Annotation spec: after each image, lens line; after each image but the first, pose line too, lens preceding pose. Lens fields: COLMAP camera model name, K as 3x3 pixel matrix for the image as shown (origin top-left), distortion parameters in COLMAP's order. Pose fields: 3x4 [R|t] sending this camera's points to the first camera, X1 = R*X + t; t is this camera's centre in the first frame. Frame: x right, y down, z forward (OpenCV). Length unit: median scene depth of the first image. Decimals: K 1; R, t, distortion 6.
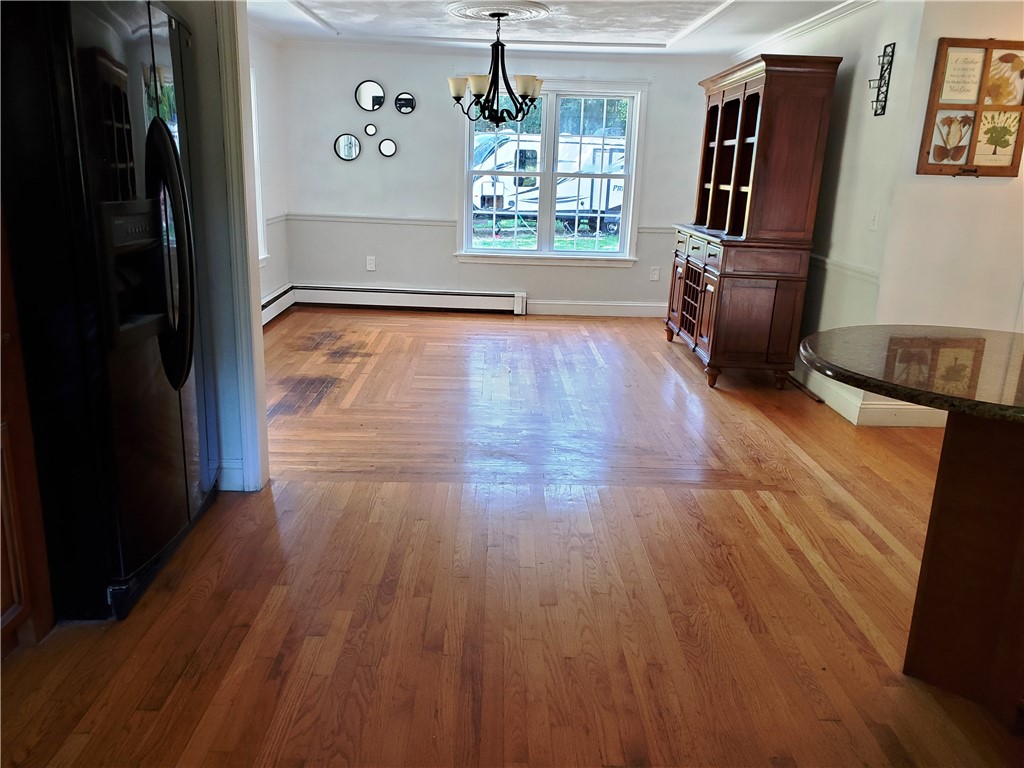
lens RADIAL K [[794.8, 0, 512.0], [0, 794.8, 384.0], [0, 0, 1]] dist [0.088025, -0.001658]
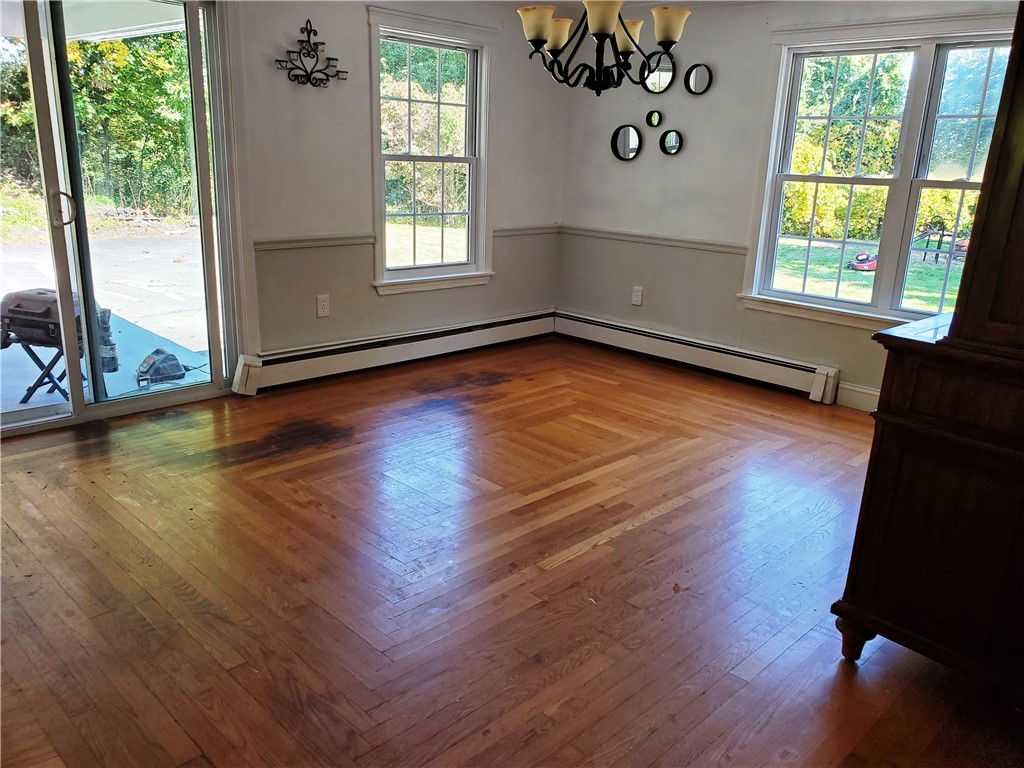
lens RADIAL K [[793.3, 0, 490.4], [0, 793.3, 362.2], [0, 0, 1]] dist [0.218713, -0.559528]
pose [[0.681756, 0.172792, -0.710881, 0.329242], [-0.205016, 0.977896, 0.041079, -0.109835], [0.702266, 0.117736, 0.702111, 0.454008]]
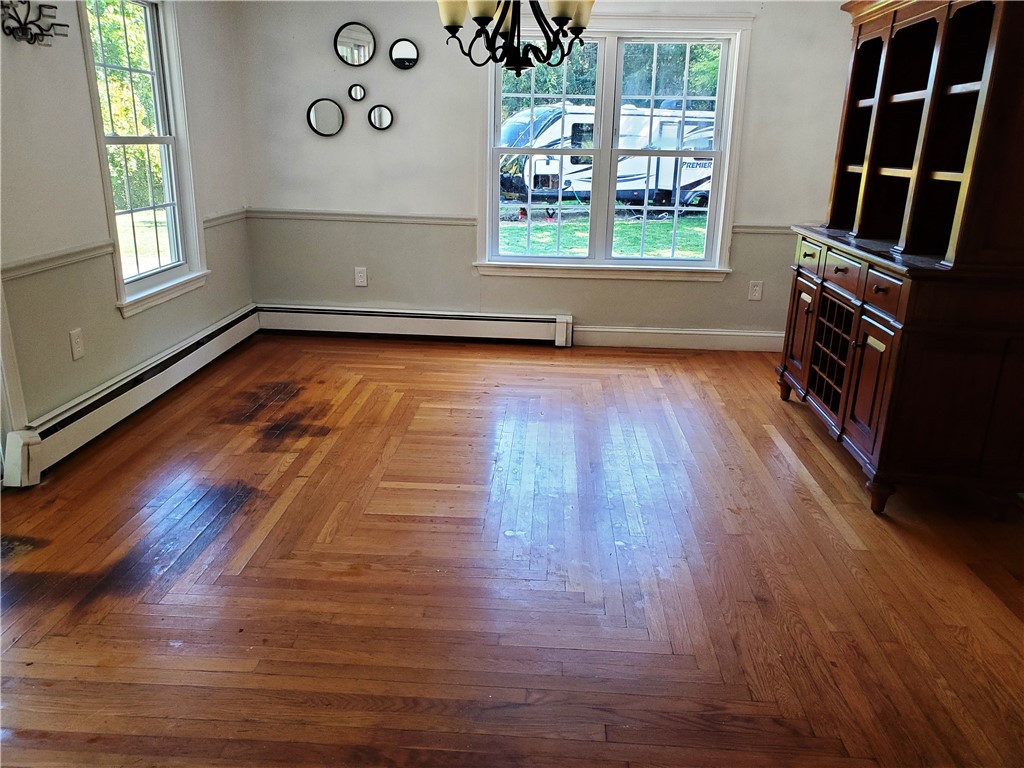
lens RADIAL K [[799.1, 0, 512.0], [0, 799.1, 384.0], [0, 0, 1]] dist [0.001075, -0.000440]
pose [[0.997257, 0.010003, -0.073339, 0.019979], [-0.008027, 0.999598, 0.027187, -0.087791], [0.073582, -0.026524, 0.996936, 0.331724]]
